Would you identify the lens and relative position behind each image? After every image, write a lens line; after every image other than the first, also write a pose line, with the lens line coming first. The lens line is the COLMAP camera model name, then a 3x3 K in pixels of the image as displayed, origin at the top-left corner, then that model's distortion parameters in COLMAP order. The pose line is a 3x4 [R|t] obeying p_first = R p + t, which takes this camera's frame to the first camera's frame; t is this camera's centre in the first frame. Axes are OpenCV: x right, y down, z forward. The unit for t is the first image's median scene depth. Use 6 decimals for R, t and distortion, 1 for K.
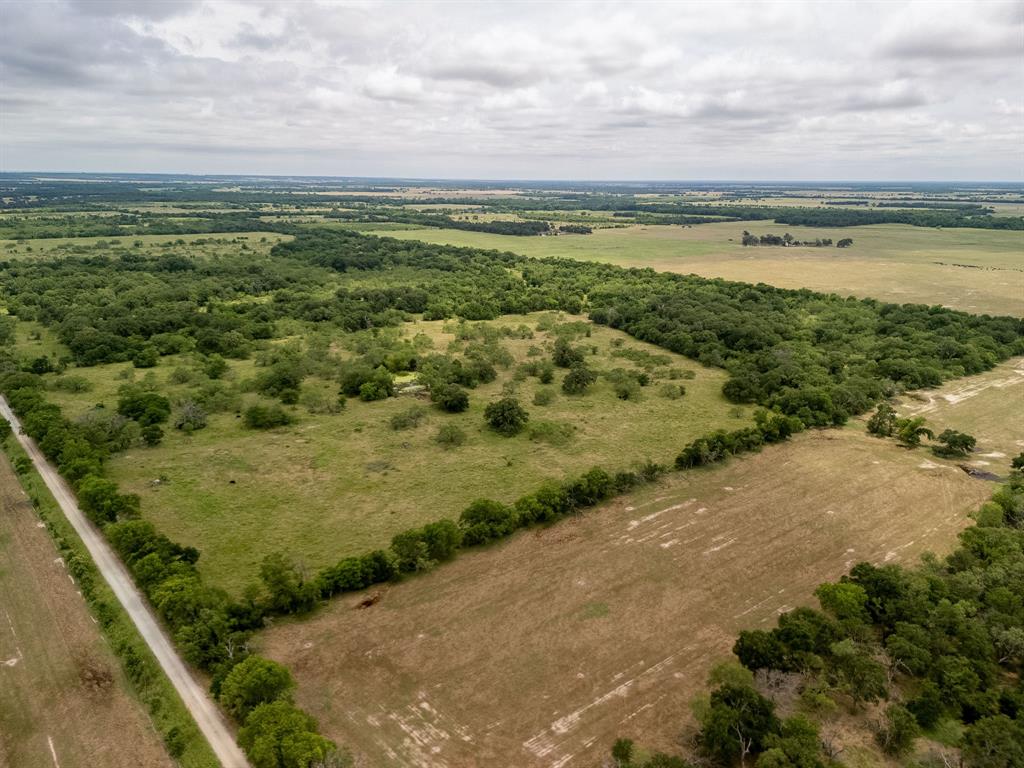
lens RADIAL K [[756.0, 0, 512.2], [0, 756.0, 362.2], [0, 0, 1]] dist [0.090468, -0.099991]
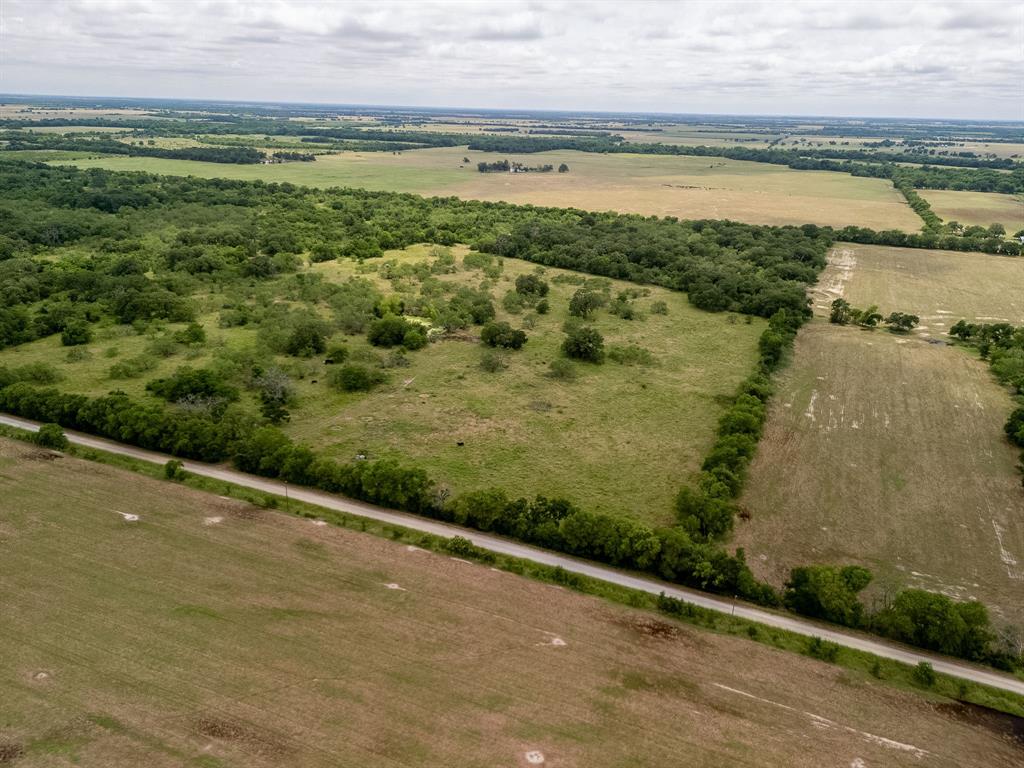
lens RADIAL K [[756.0, 0, 512.2], [0, 756.0, 362.2], [0, 0, 1]] dist [0.090468, -0.099991]
pose [[0.894997, -0.129485, 0.426866, -0.094896], [0.089525, 0.989612, 0.112485, -0.005559], [-0.436997, -0.062458, 0.897292, 0.018401]]
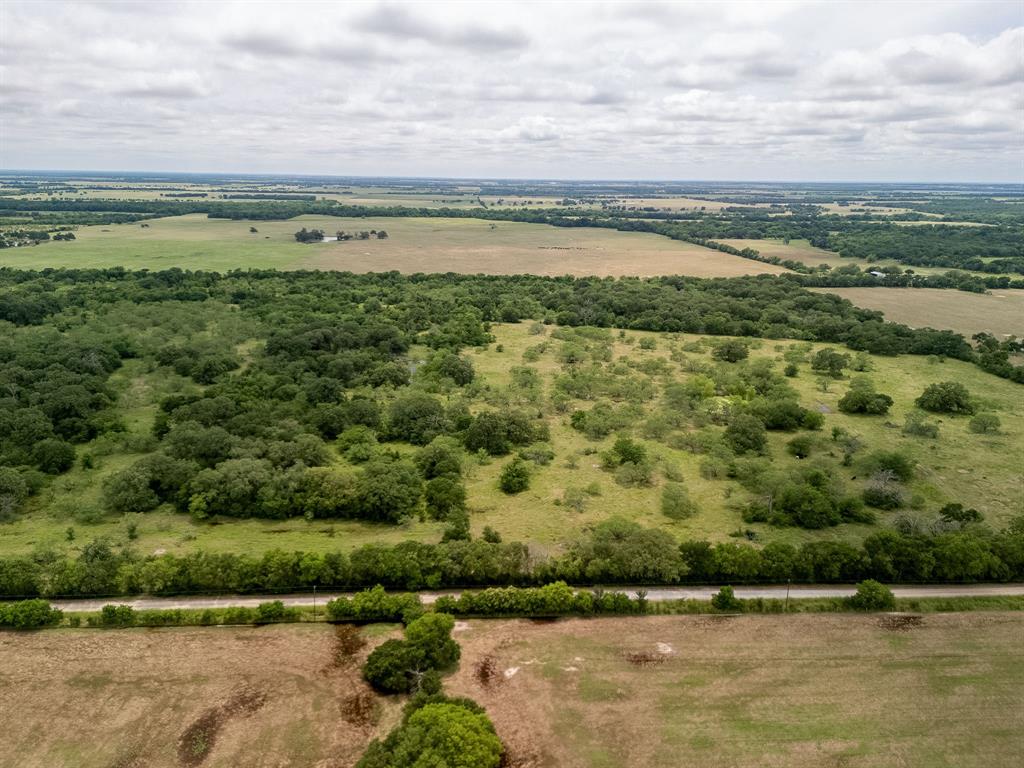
lens RADIAL K [[745.2, 0, 512.0], [0, 745.2, 384.0], [0, 0, 1]] dist [0.076985, -0.073624]
pose [[0.602379, -0.216513, 0.768285, -0.214203], [0.183364, 0.974304, 0.130803, -0.036737], [-0.776864, 0.062083, 0.626601, 0.139560]]
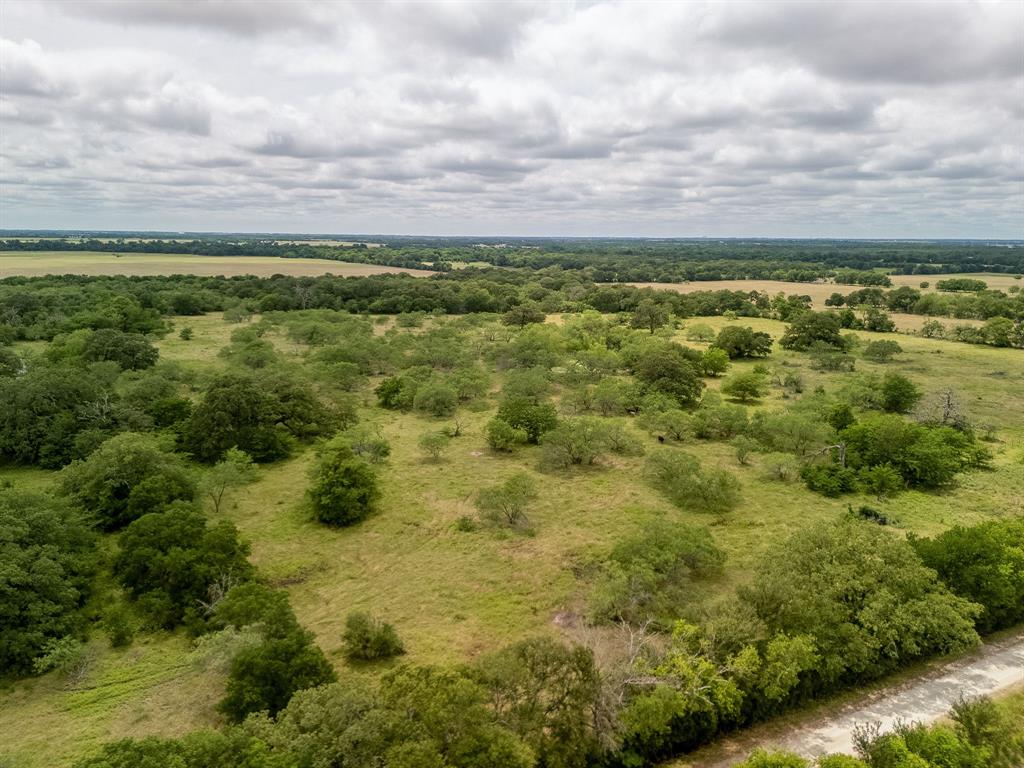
lens RADIAL K [[752.0, 0, 511.7], [0, 752.0, 408.7], [0, 0, 1]] dist [0.073552, -0.077281]
pose [[0.188264, -0.225763, 0.955818, -0.163100], [0.222826, 0.957660, 0.182308, -0.015130], [-0.956507, 0.178659, 0.230599, 0.201130]]
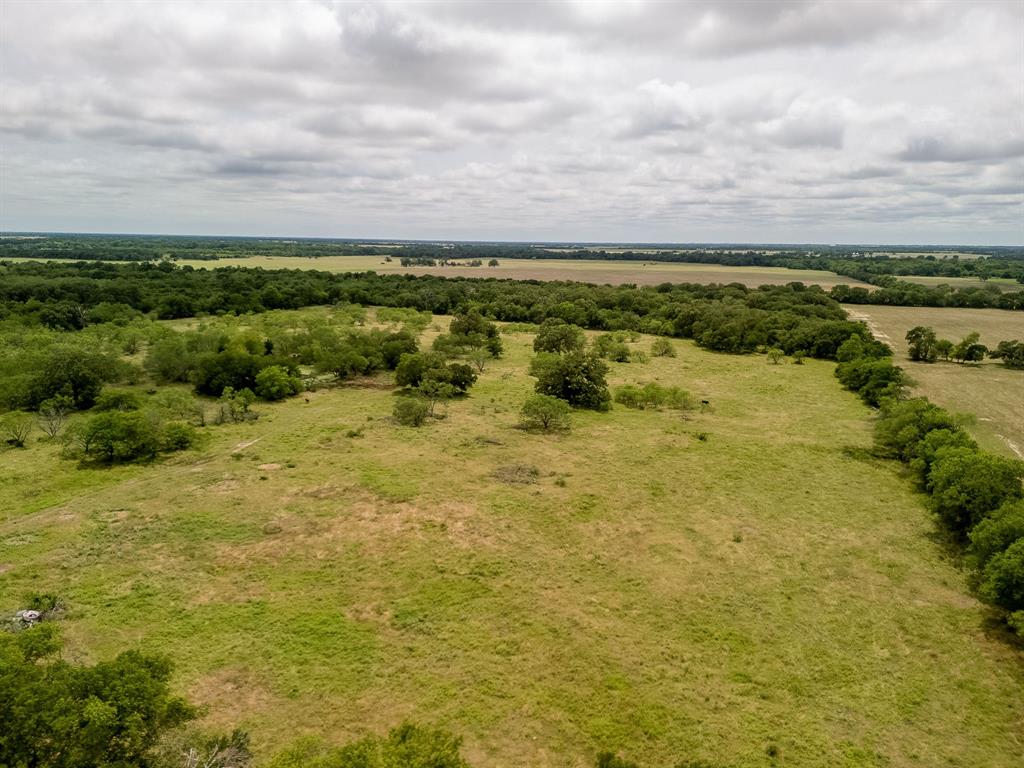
lens RADIAL K [[756.0, 0, 512.2], [0, 756.0, 362.2], [0, 0, 1]] dist [0.090468, -0.099991]
pose [[0.846576, -0.081662, 0.525967, -0.064040], [0.118593, 0.992260, -0.036822, 0.012526], [-0.518889, 0.093548, 0.849708, 0.088585]]
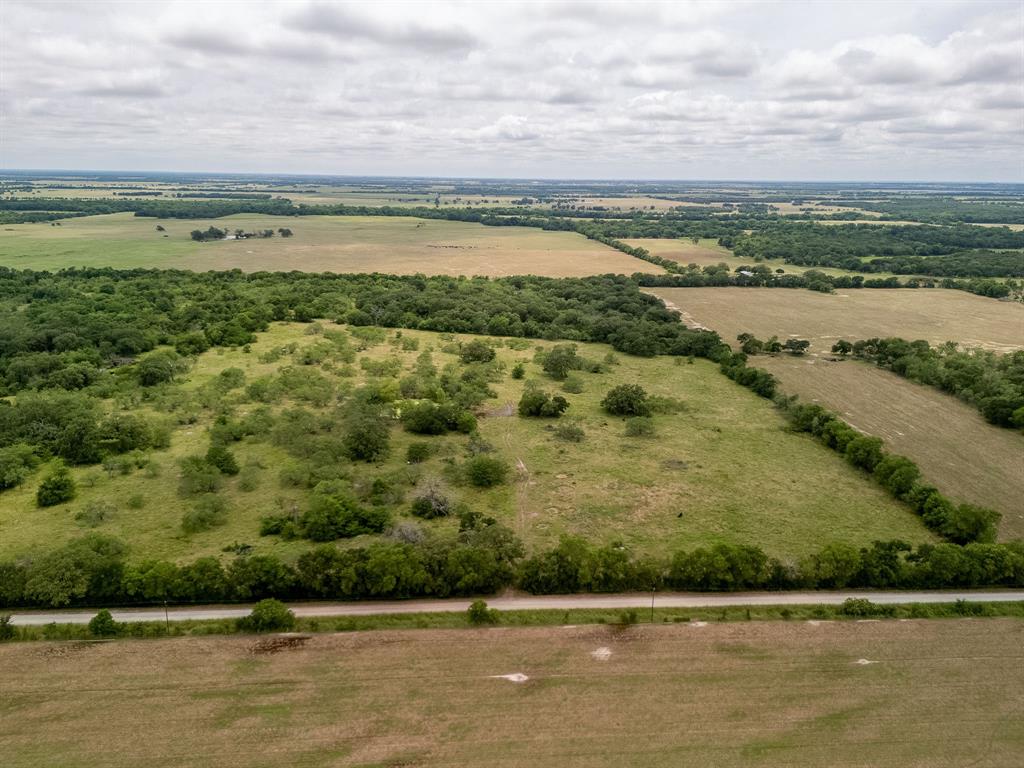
lens RADIAL K [[756.0, 0, 512.2], [0, 756.0, 362.2], [0, 0, 1]] dist [0.090468, -0.099991]
pose [[0.595663, -0.194814, 0.779252, -0.162156], [0.184541, 0.977383, 0.103284, -0.021789], [-0.781748, 0.082282, 0.618142, 0.079873]]
